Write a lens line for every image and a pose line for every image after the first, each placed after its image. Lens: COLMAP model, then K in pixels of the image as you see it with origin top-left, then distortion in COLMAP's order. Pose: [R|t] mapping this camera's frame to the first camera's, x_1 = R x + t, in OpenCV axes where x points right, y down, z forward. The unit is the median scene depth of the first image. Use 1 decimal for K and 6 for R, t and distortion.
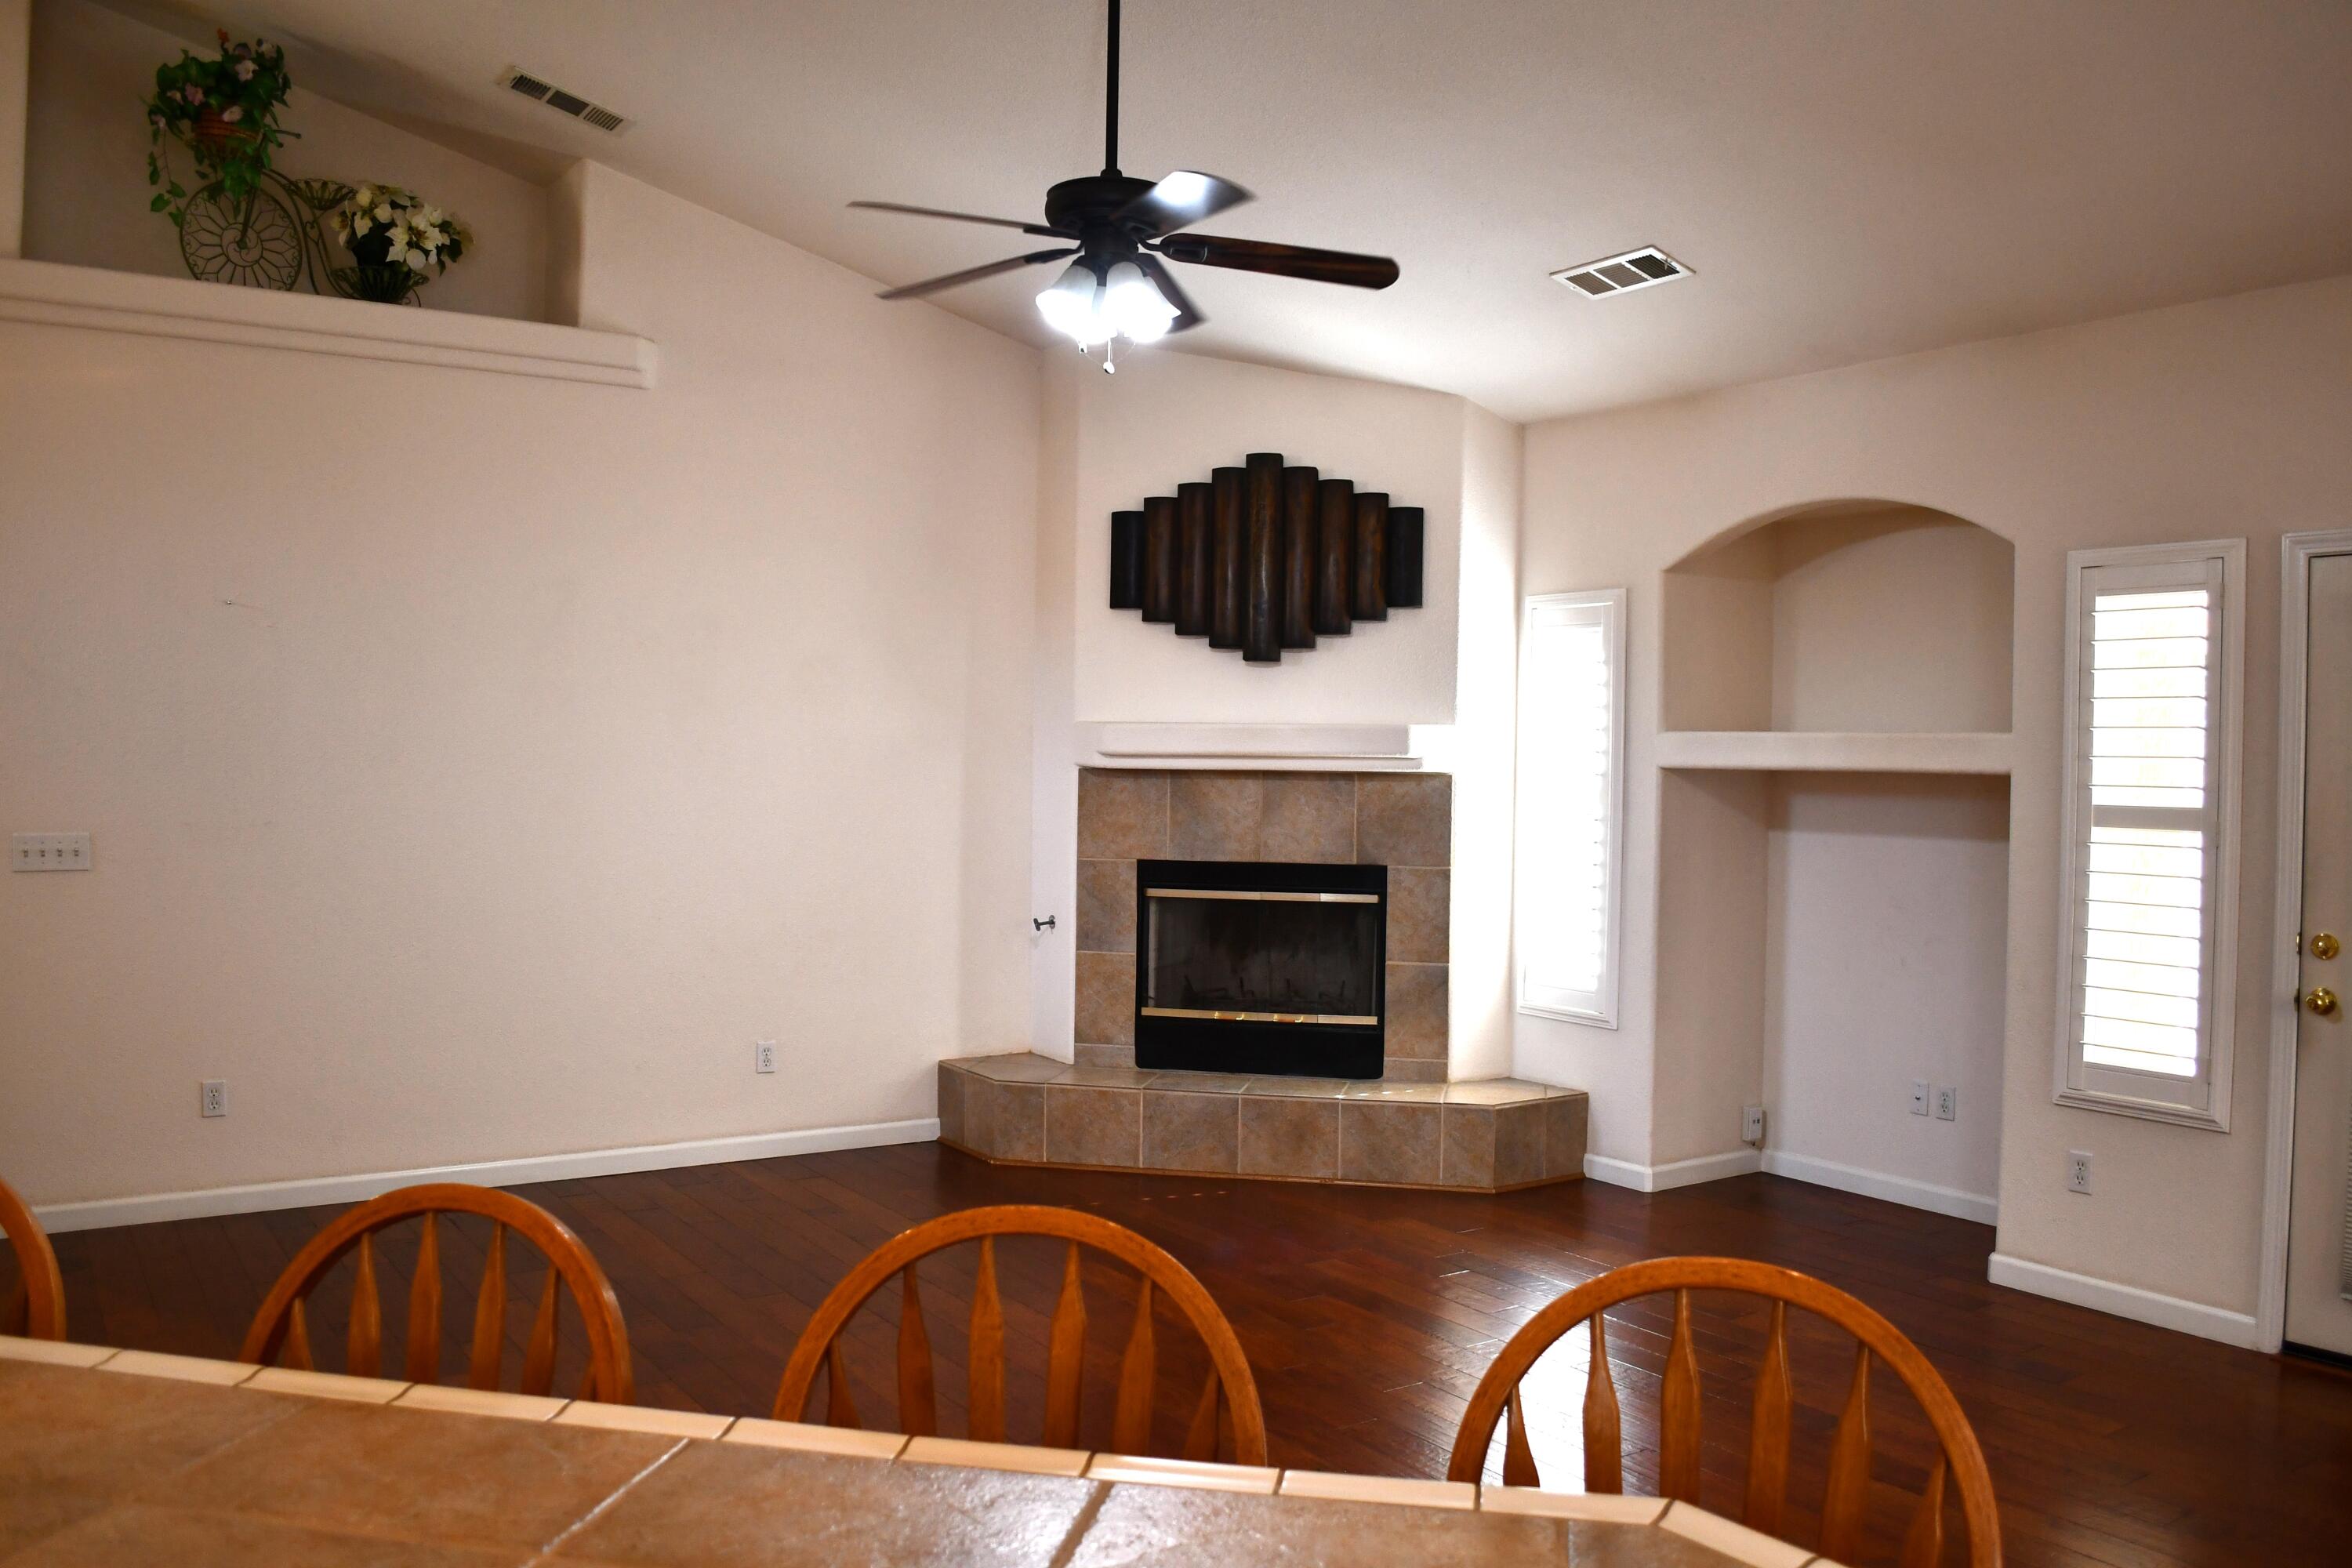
lens RADIAL K [[1848.2, 0, 1170.4], [0, 1848.2, 793.6], [0, 0, 1]] dist [-0.085197, 0.014796]
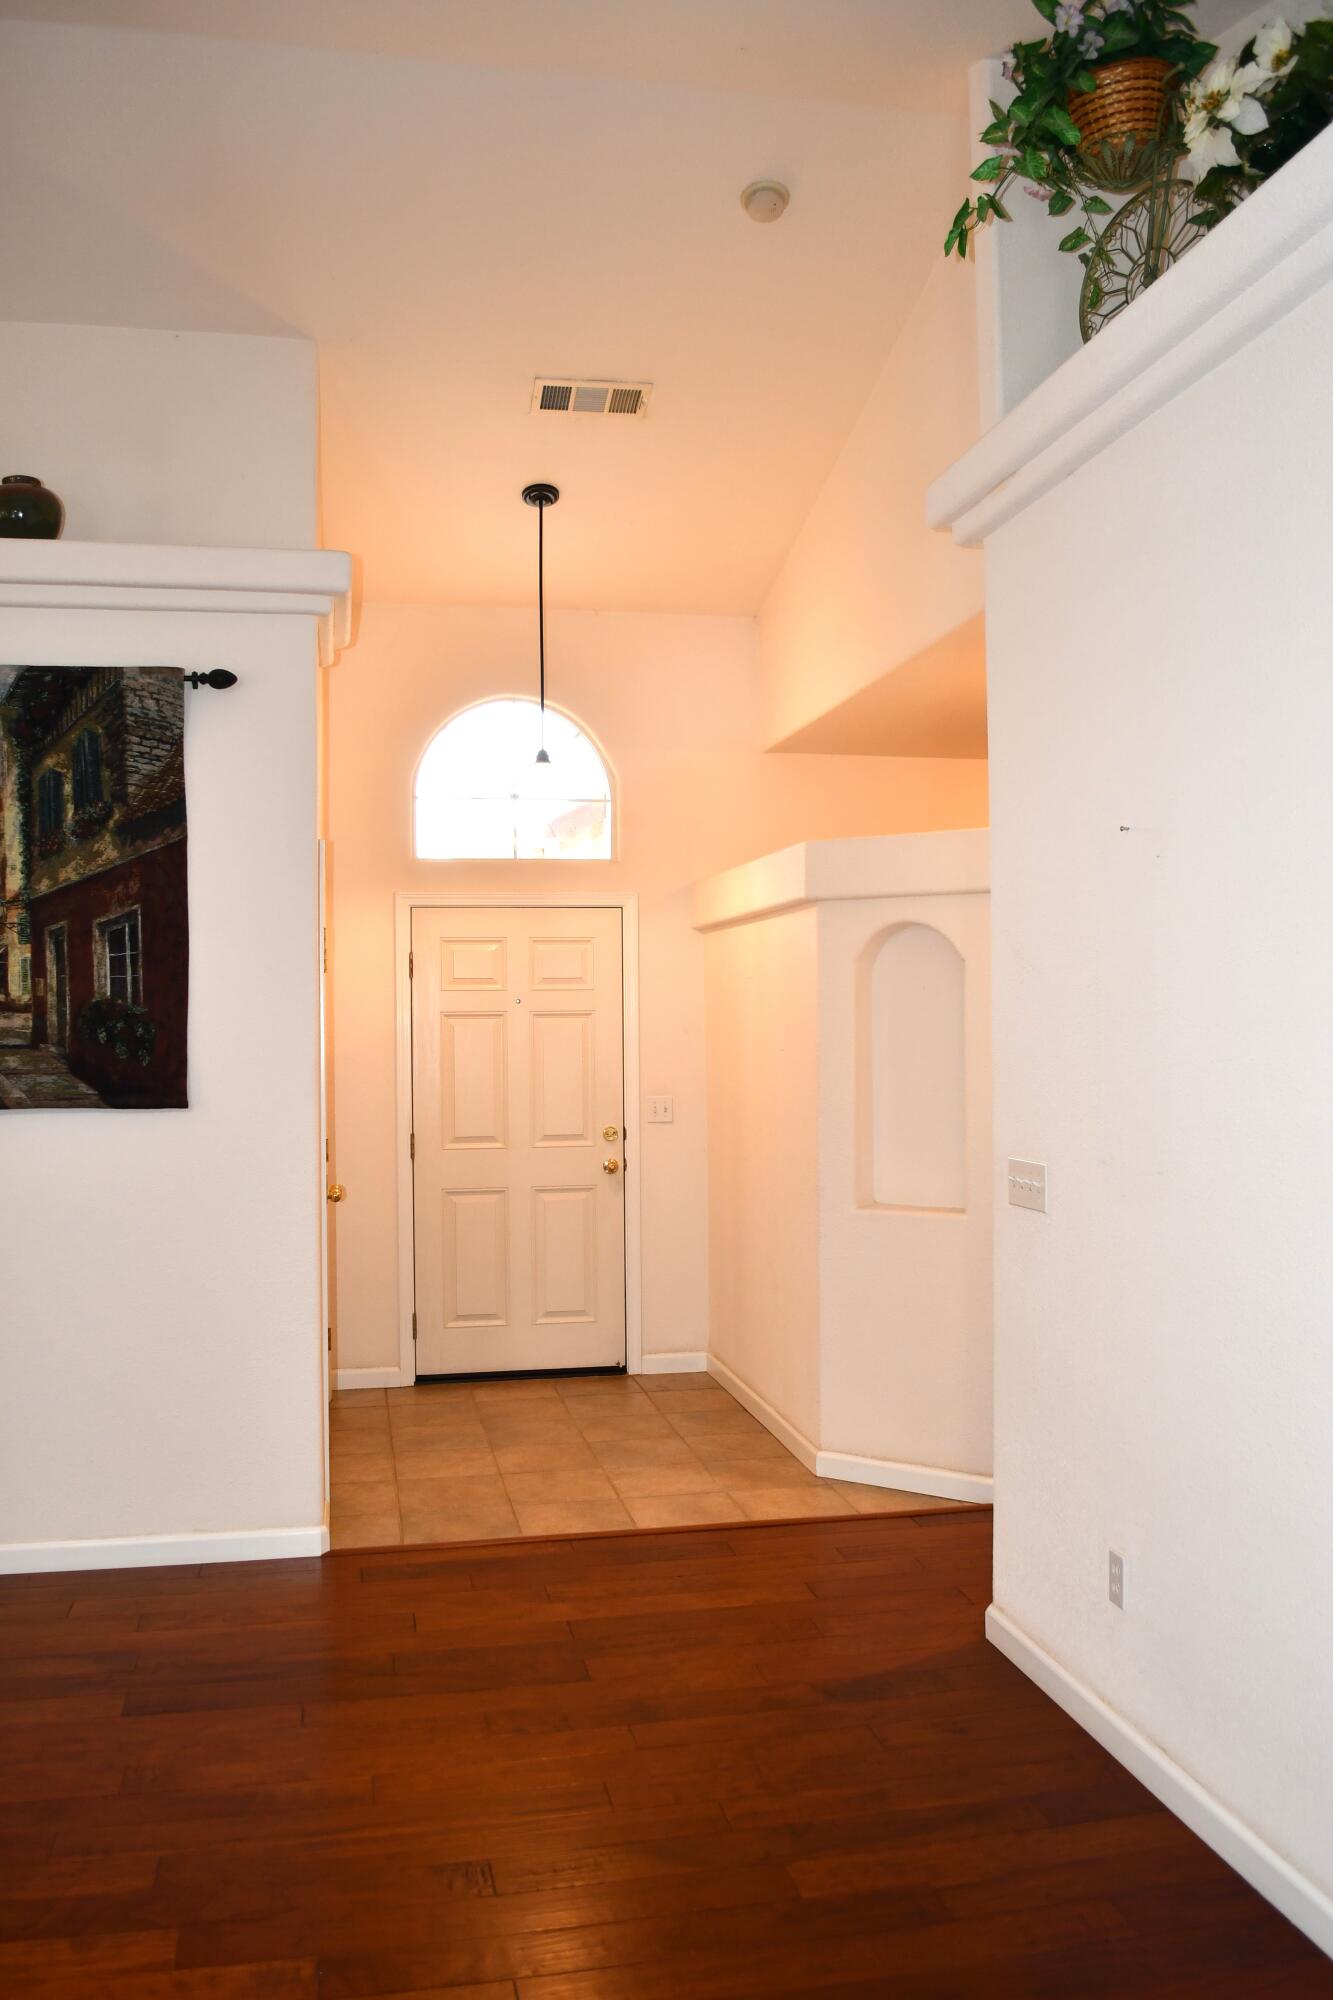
lens RADIAL K [[1573.8, 0, 666.5], [0, 1573.8, 1000.0], [0, 0, 1]] dist [-0.070683, -0.001634]
pose [[-0.376917, -0.022021, -0.925985, 0.054504], [-0.012899, 0.999745, -0.018525, -0.024737], [0.926157, 0.004962, -0.377105, 0.886650]]
